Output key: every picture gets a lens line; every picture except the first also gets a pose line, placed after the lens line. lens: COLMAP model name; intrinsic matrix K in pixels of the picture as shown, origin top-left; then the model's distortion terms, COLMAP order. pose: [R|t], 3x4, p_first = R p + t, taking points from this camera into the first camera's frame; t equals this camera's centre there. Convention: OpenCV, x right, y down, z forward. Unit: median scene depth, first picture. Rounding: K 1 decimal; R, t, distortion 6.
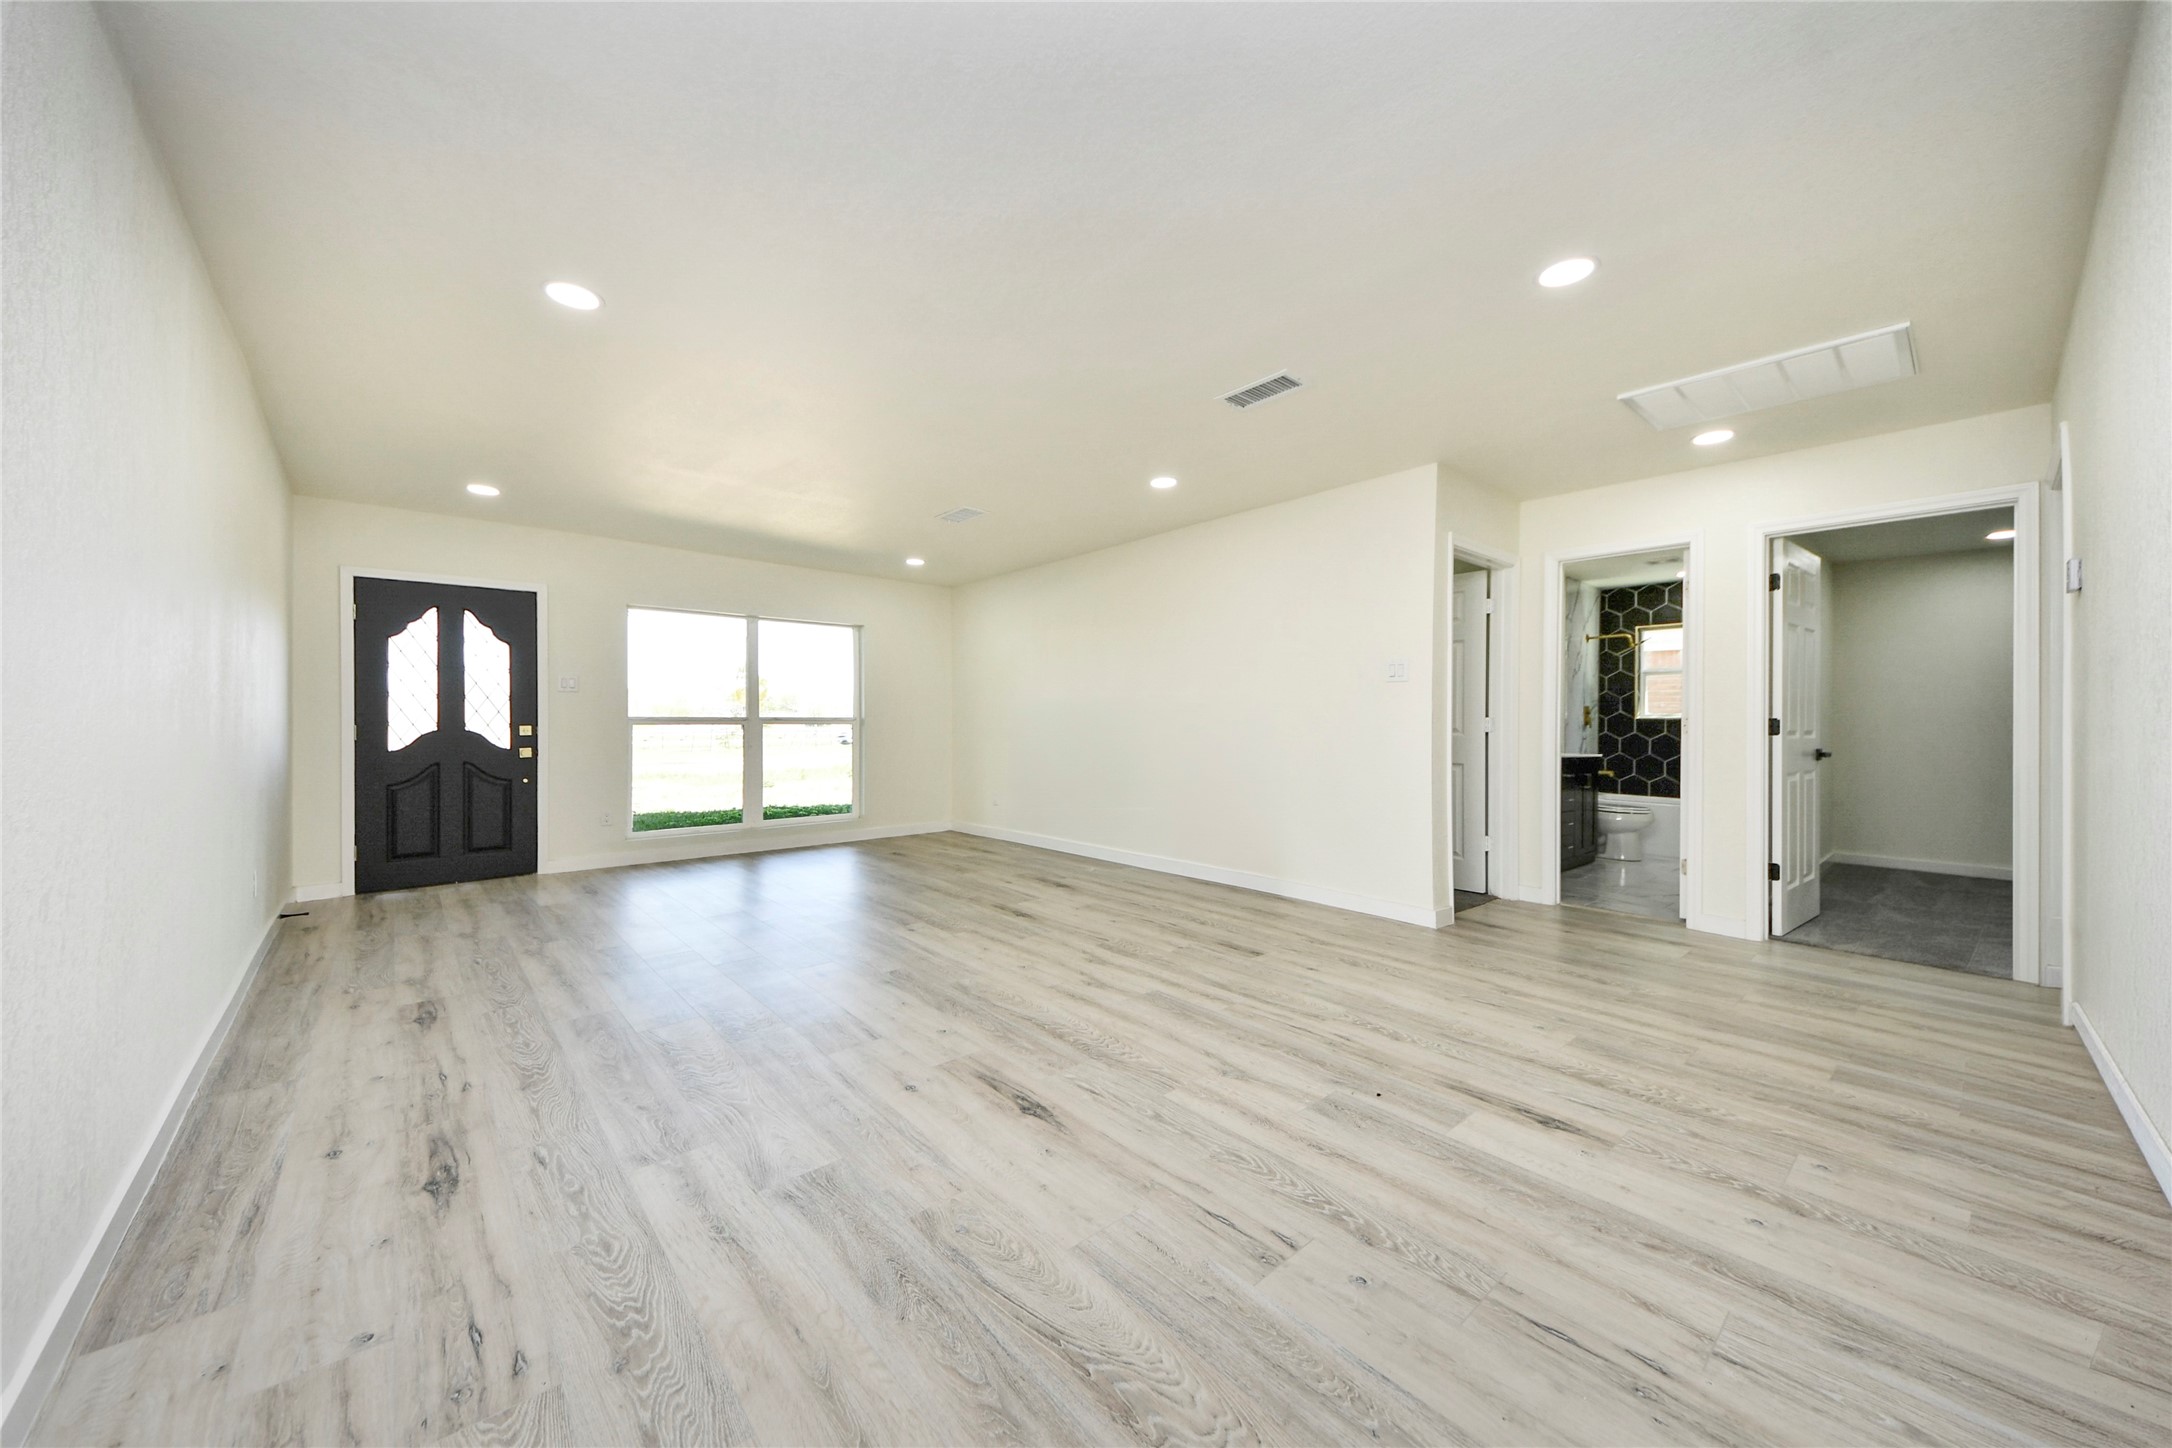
lens RADIAL K [[777.2, 0, 1094.4], [0, 777.2, 715.1], [0, 0, 1]] dist [0.039071, -0.011842]
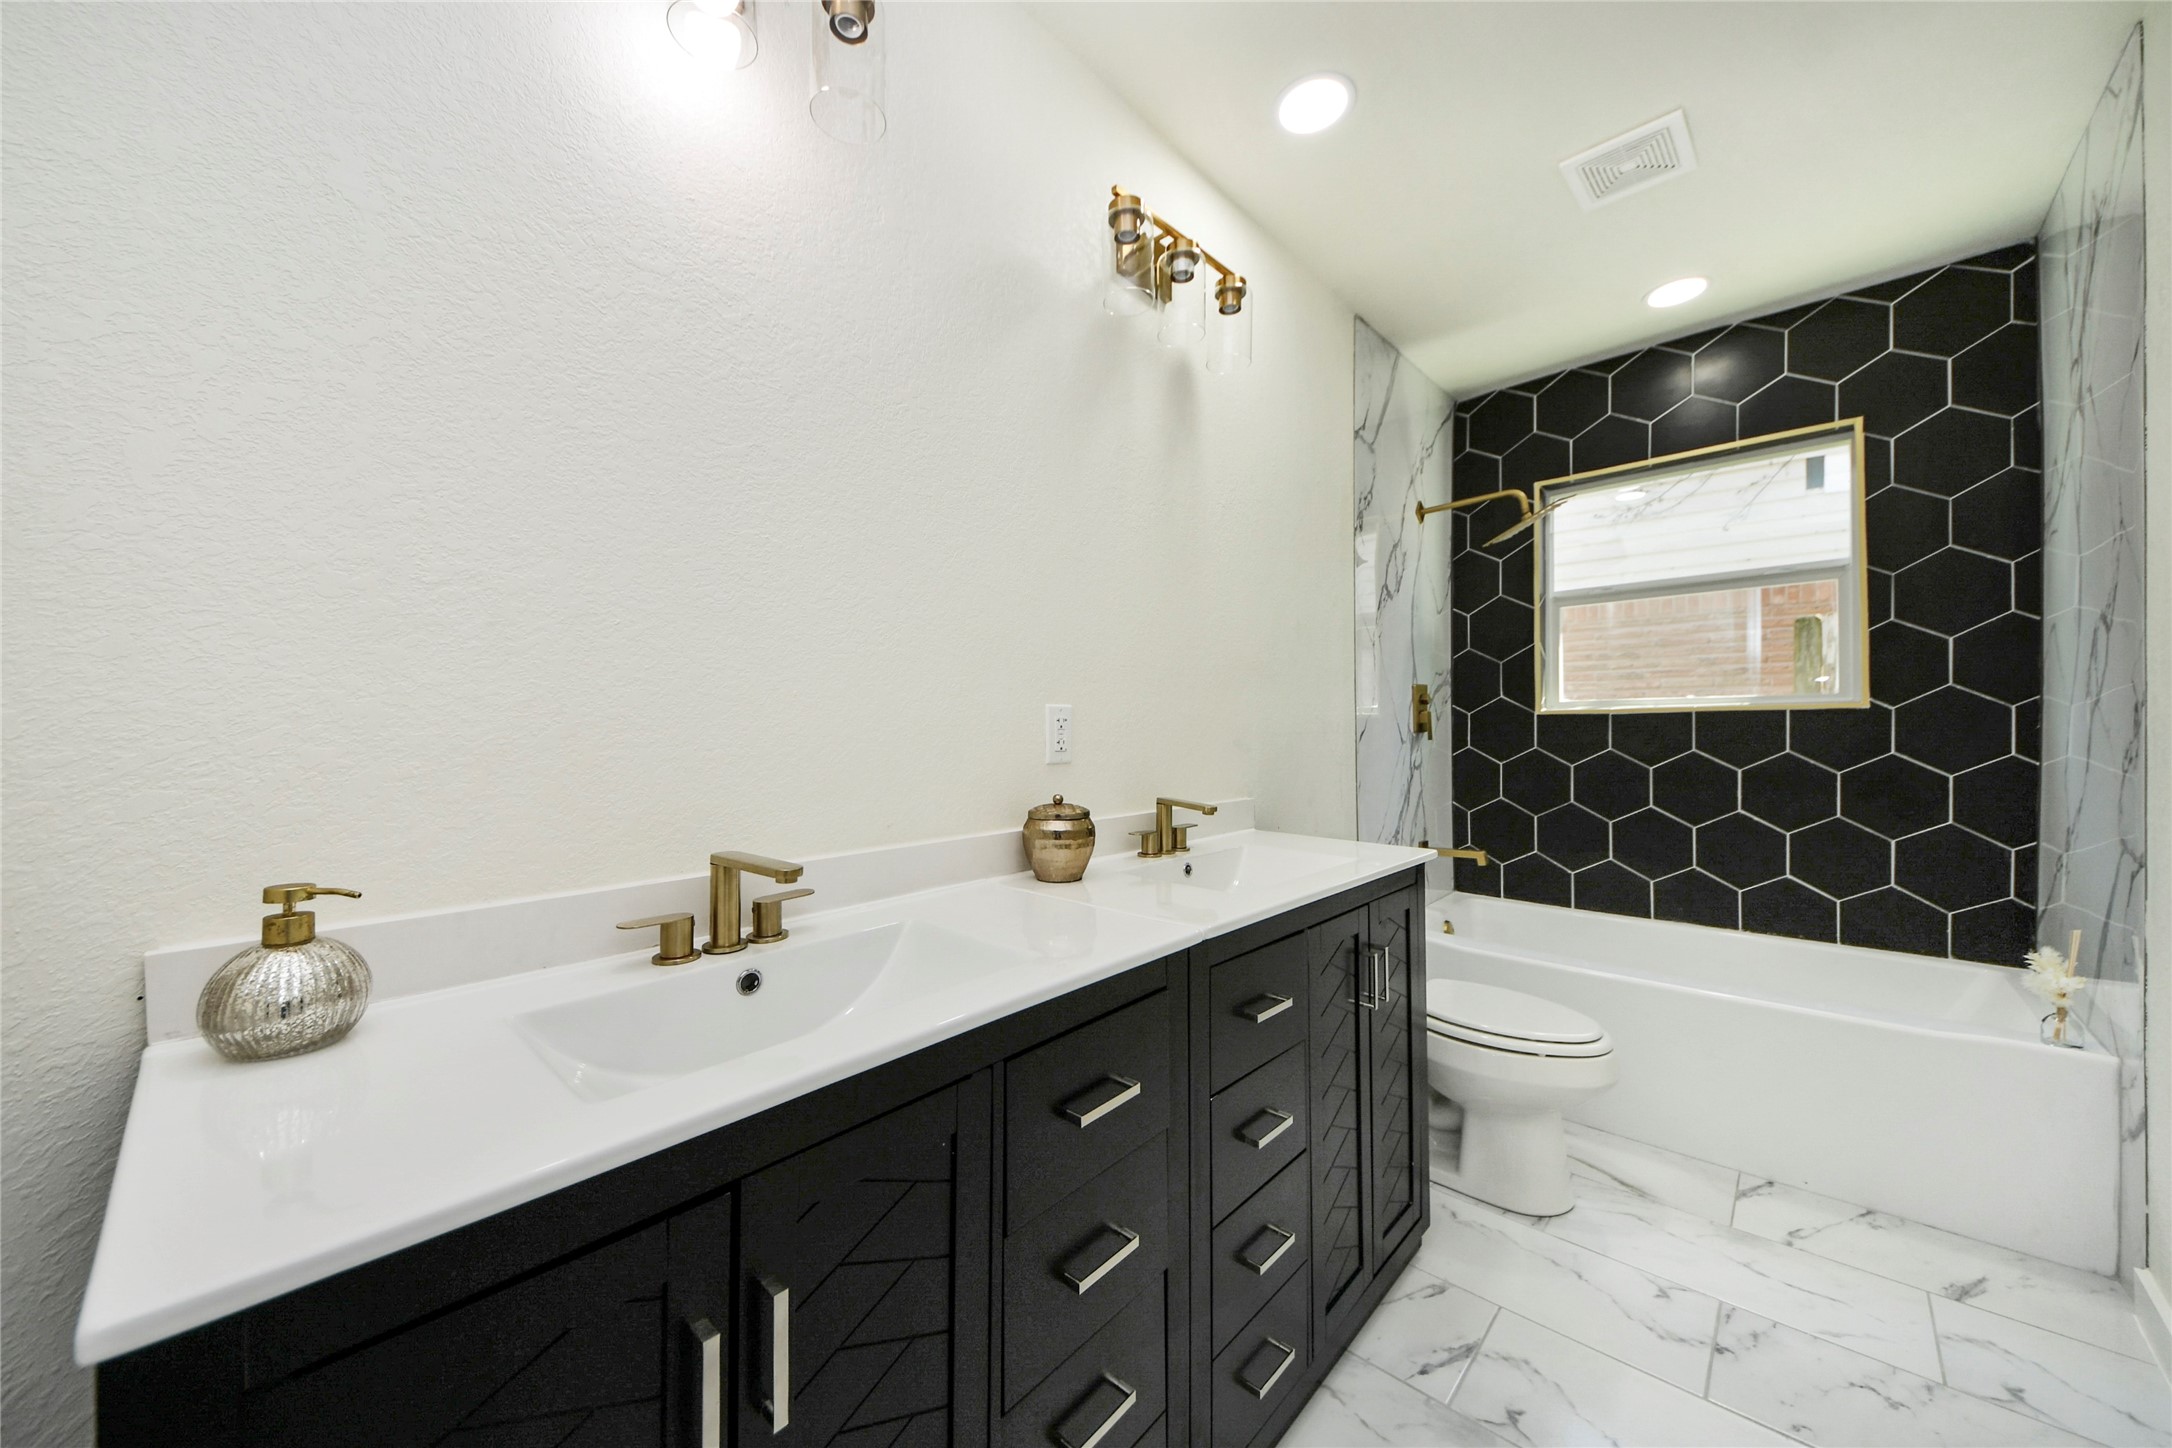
lens RADIAL K [[777.2, 0, 1090.2], [0, 777.2, 741.2], [0, 0, 1]] dist [0.039071, -0.011842]
pose [[0.995177, -0.018820, 0.096274, 0.419975], [0.018006, 0.999794, 0.009319, 0.010666], [-0.096429, -0.007540, 0.995311, 0.623020]]
